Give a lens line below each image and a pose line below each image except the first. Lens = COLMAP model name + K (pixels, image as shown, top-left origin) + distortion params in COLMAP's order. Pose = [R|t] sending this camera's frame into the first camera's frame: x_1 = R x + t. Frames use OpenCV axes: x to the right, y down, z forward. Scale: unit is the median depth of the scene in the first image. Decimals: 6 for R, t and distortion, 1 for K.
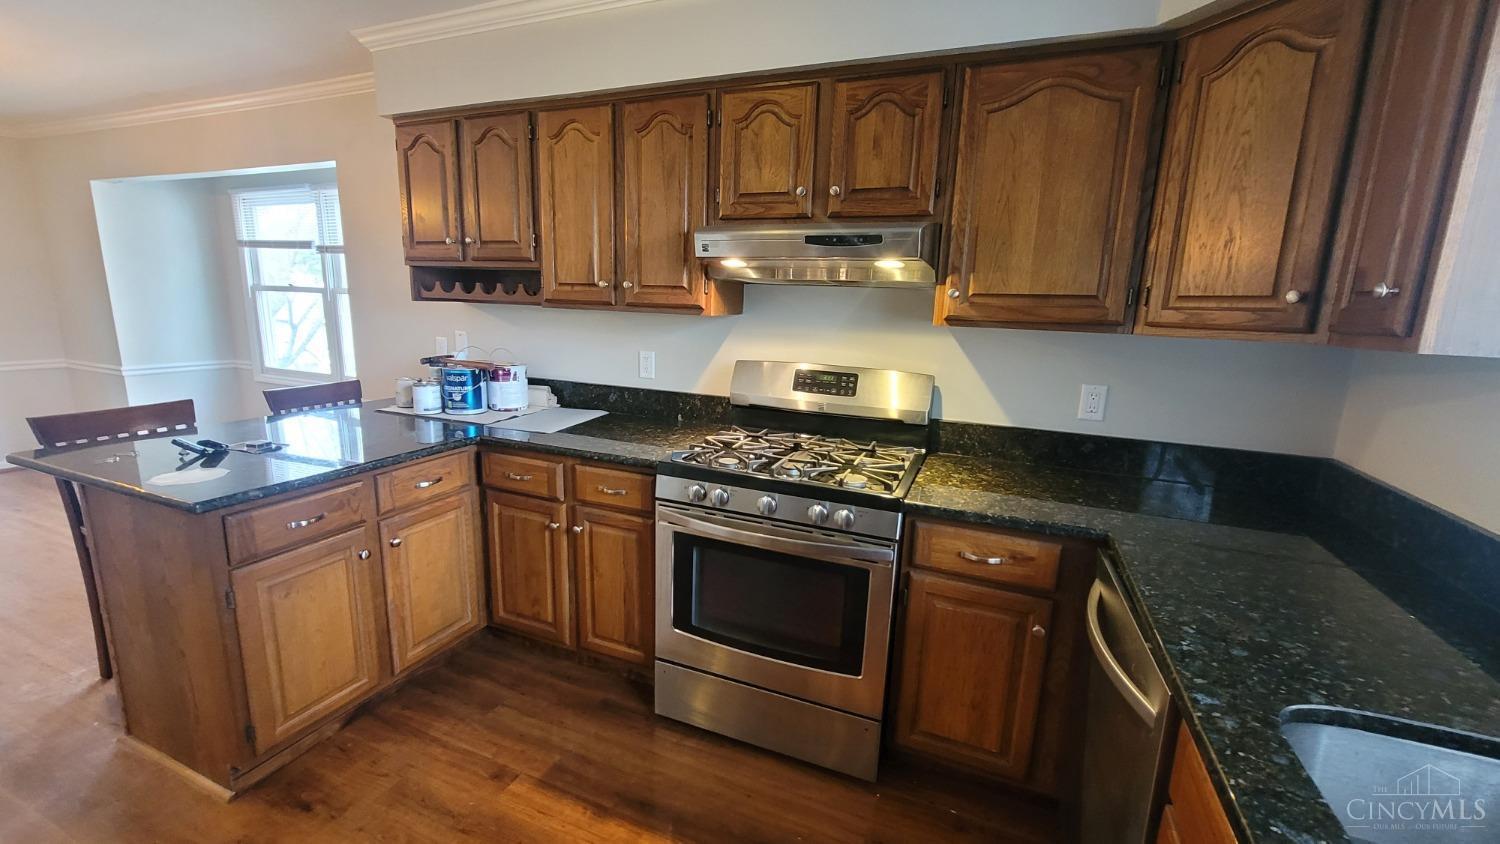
lens RADIAL K [[616.7, 0, 746.1], [0, 616.7, 428.1], [0, 0, 1]] dist [-0.002427, 0.000156]
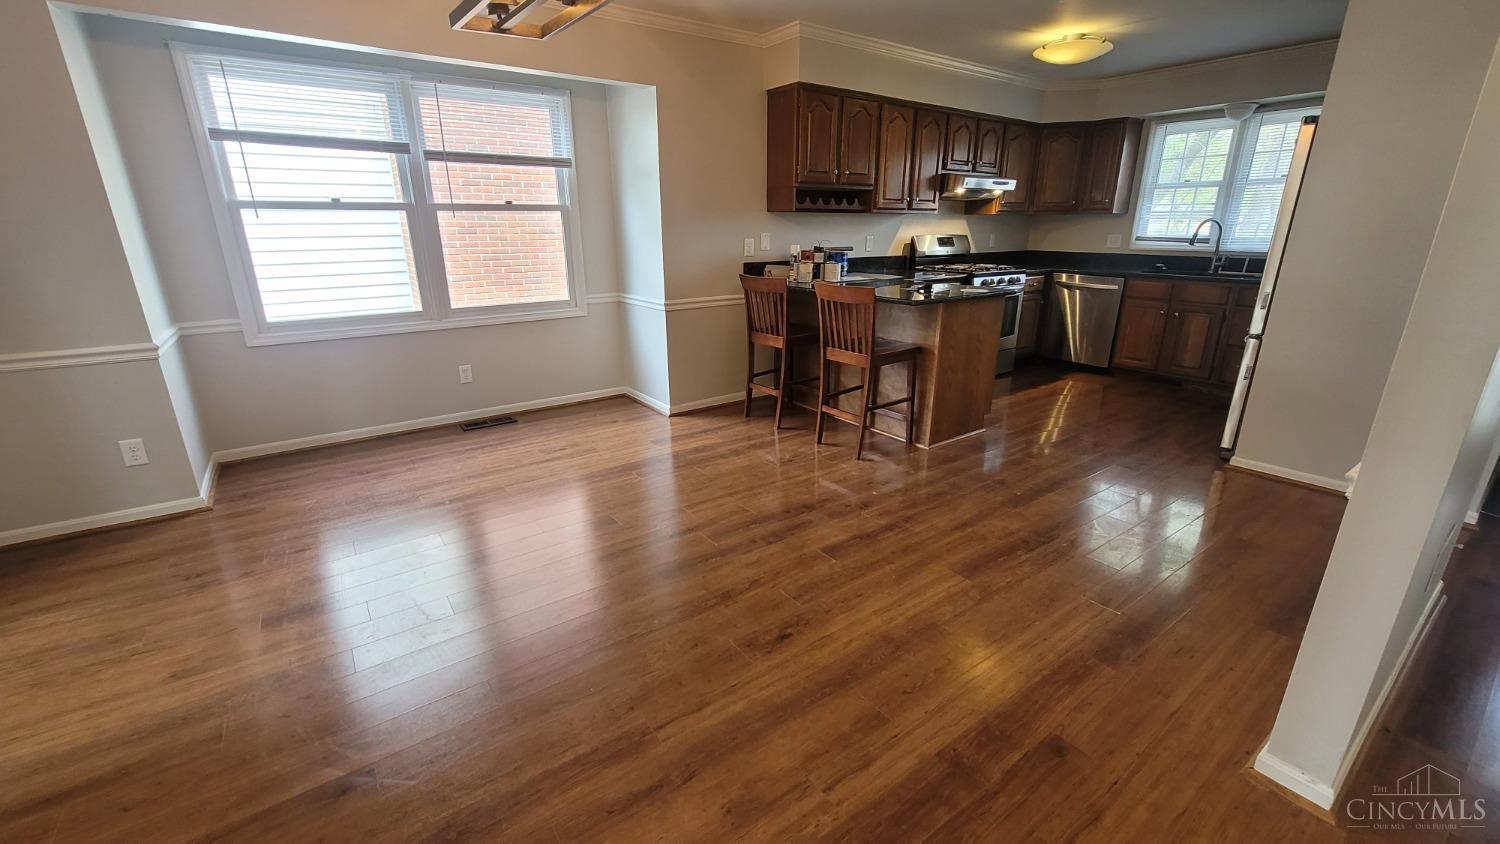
lens RADIAL K [[616.7, 0, 746.1], [0, 616.7, 428.1], [0, 0, 1]] dist [-0.002427, 0.000156]
pose [[0.512017, -0.303838, 0.803443, -1.972294], [0.190292, 0.952232, 0.238837, -0.085359], [-0.837632, 0.030601, 0.545377, 0.299609]]
